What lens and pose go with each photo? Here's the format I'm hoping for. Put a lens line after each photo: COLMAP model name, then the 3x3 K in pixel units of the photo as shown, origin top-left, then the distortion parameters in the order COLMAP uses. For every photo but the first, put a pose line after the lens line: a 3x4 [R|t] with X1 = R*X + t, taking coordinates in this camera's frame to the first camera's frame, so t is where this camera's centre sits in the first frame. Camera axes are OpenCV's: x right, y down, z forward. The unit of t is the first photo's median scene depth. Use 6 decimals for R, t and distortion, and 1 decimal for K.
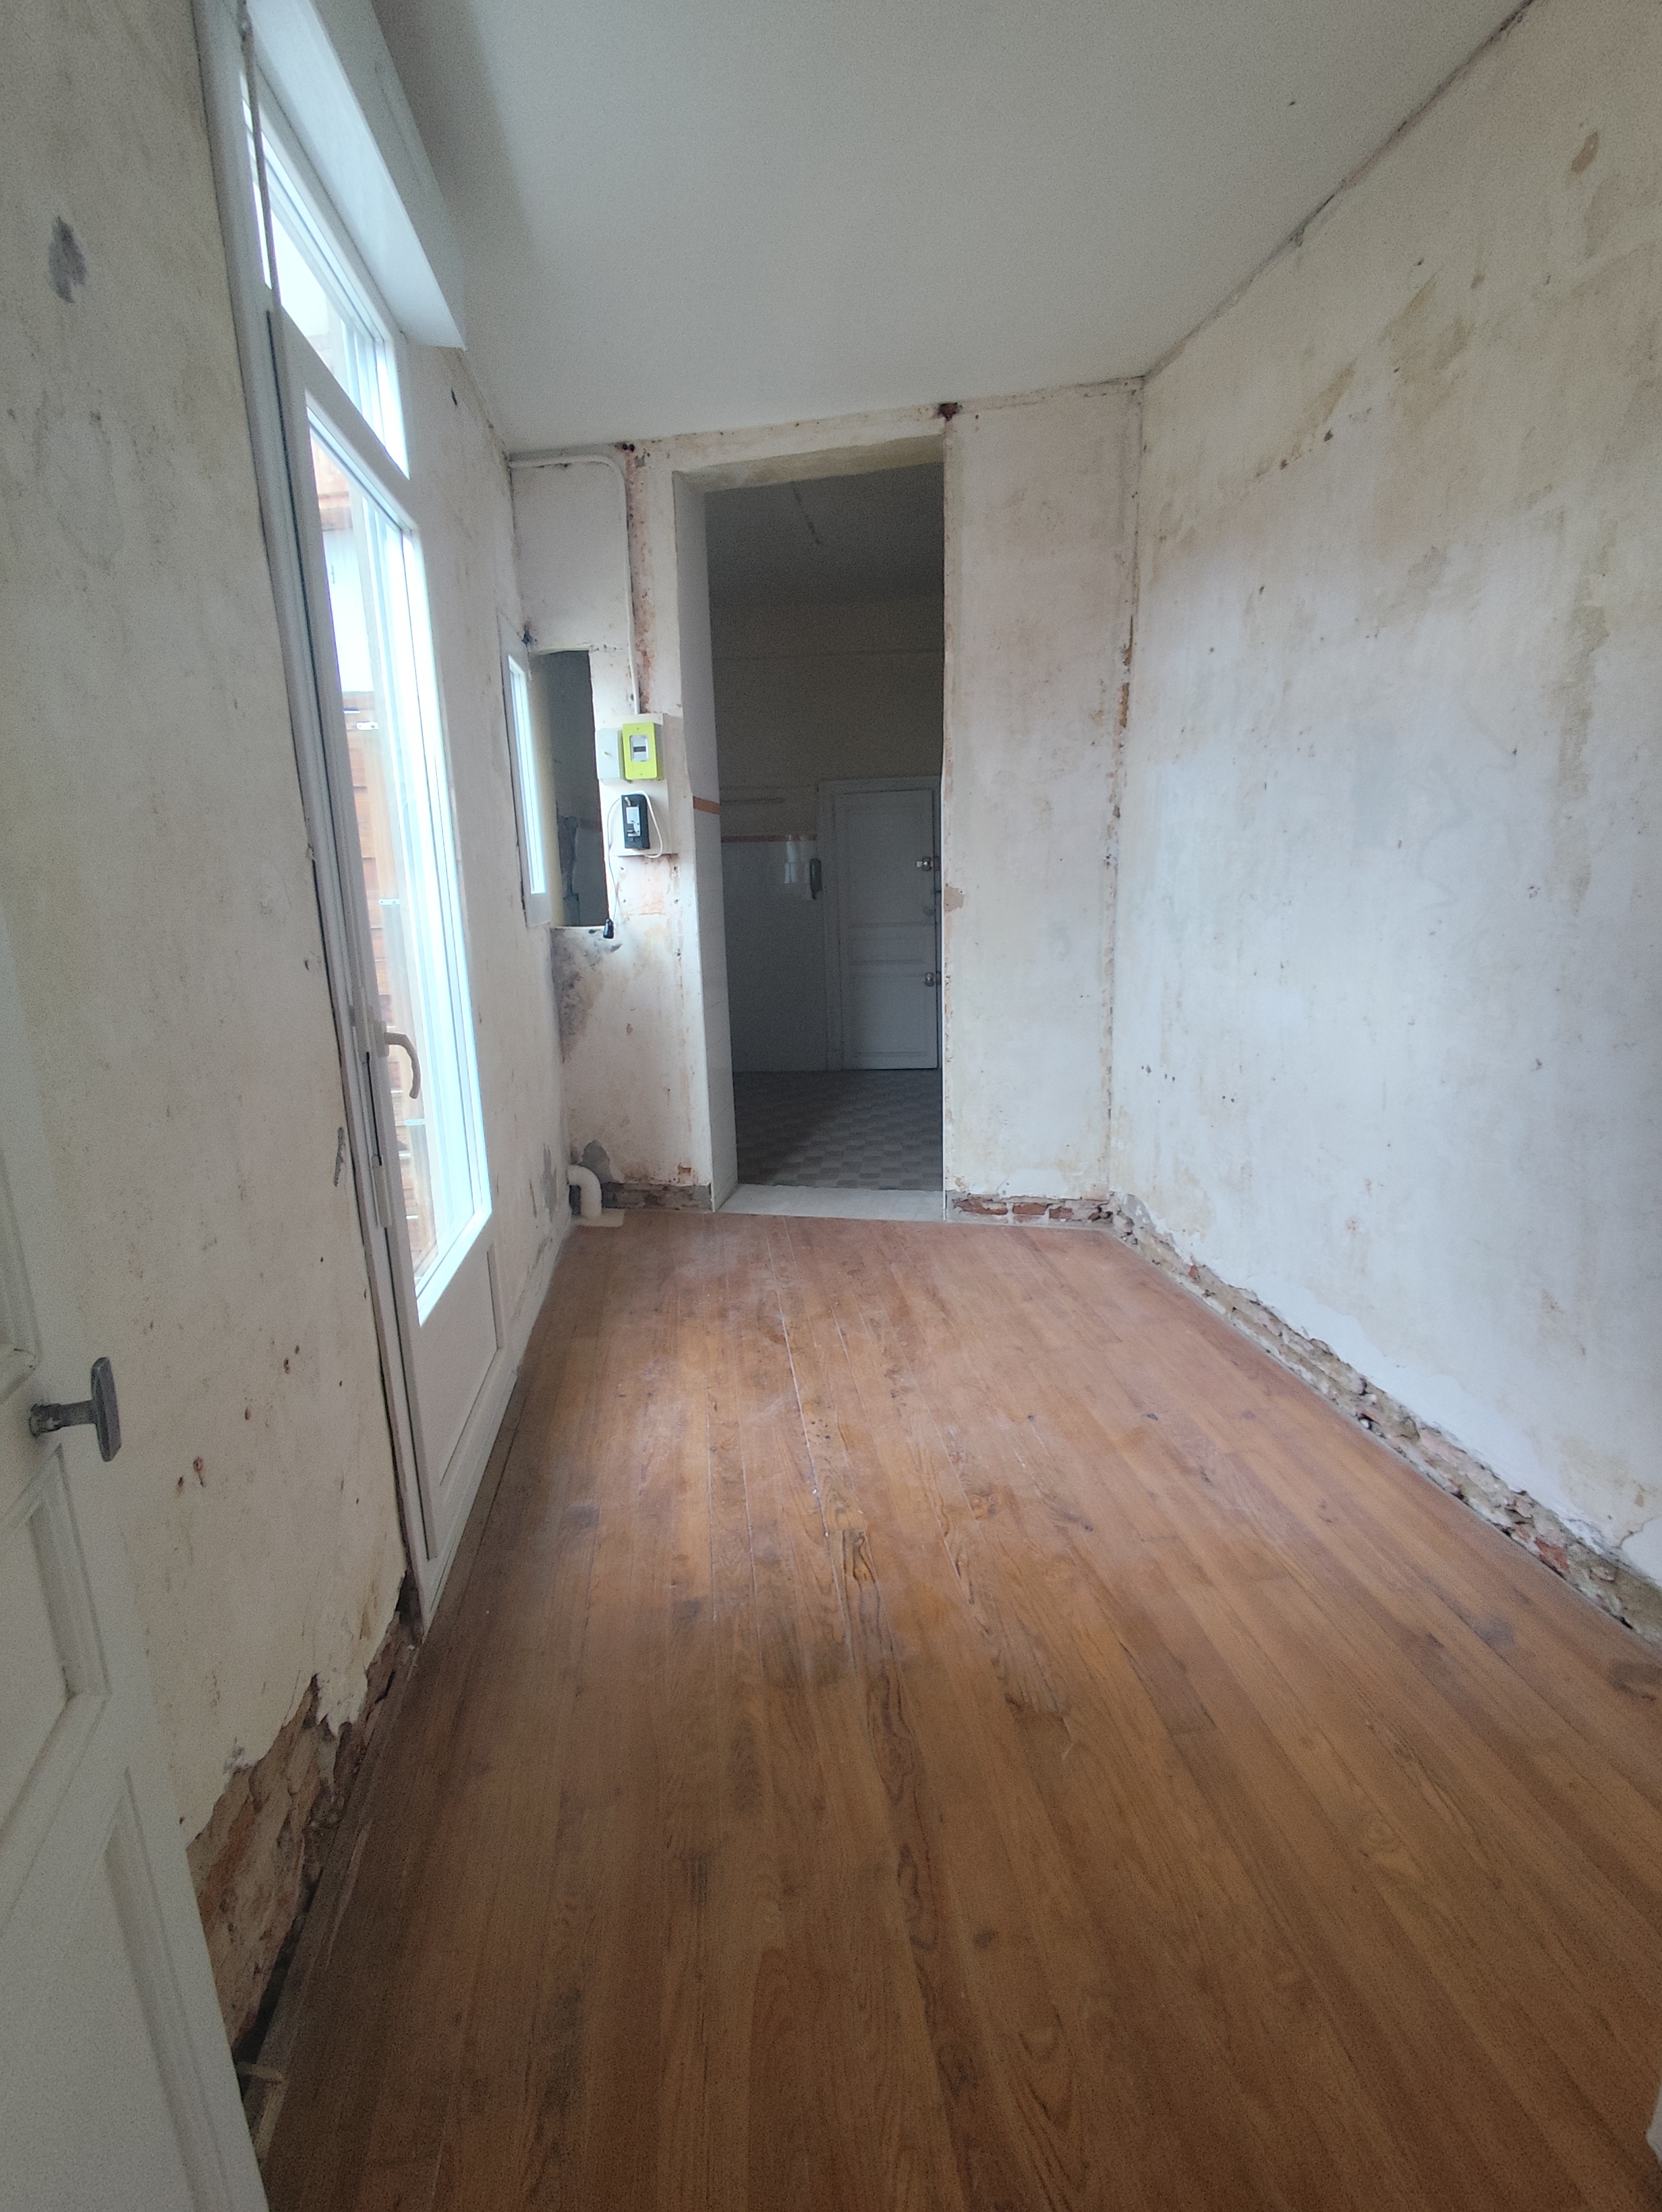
lens RADIAL K [[1047.5, 0, 845.8], [0, 1047.5, 1096.1], [0, 0, 1]] dist [-0.001176, 0.000286]
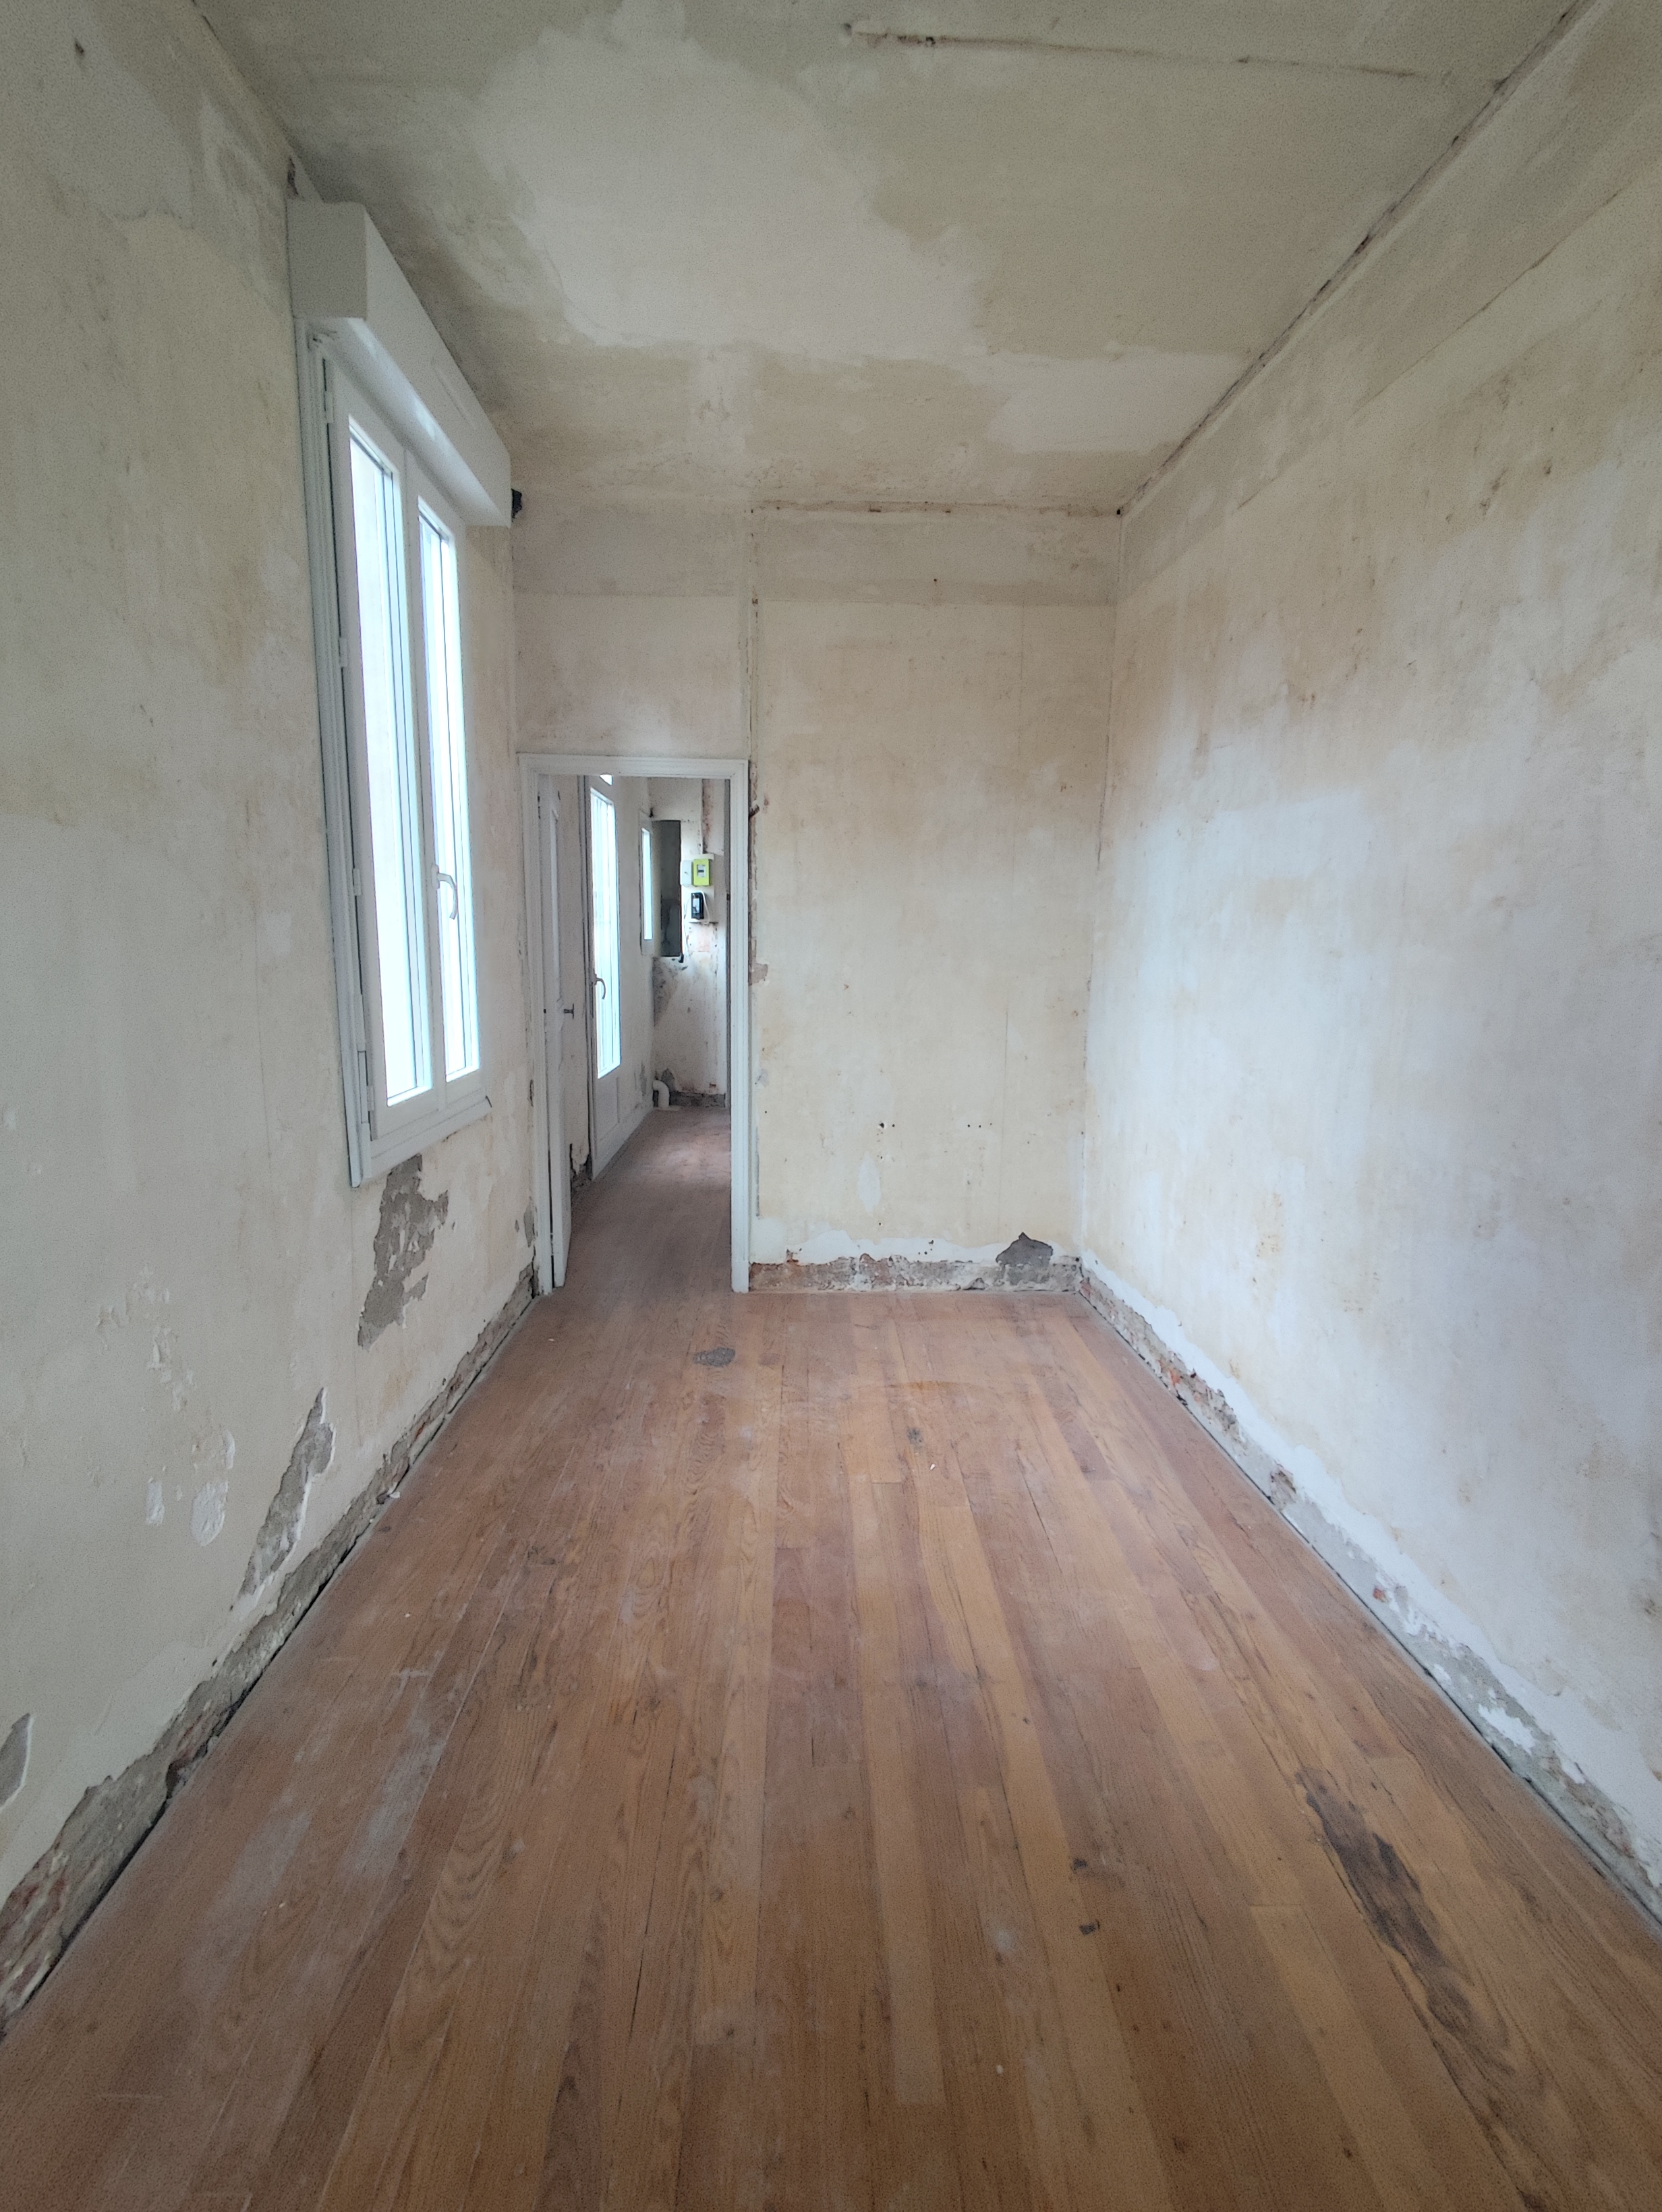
lens RADIAL K [[1047.5, 0, 828.0], [0, 1047.5, 1107.5], [0, 0, 1]] dist [-0.001176, 0.000286]
pose [[0.992925, 0.056865, -0.104245, 0.271037], [-0.061862, 0.997054, -0.045339, 0.194240], [0.101360, 0.051467, 0.993518, -0.924380]]
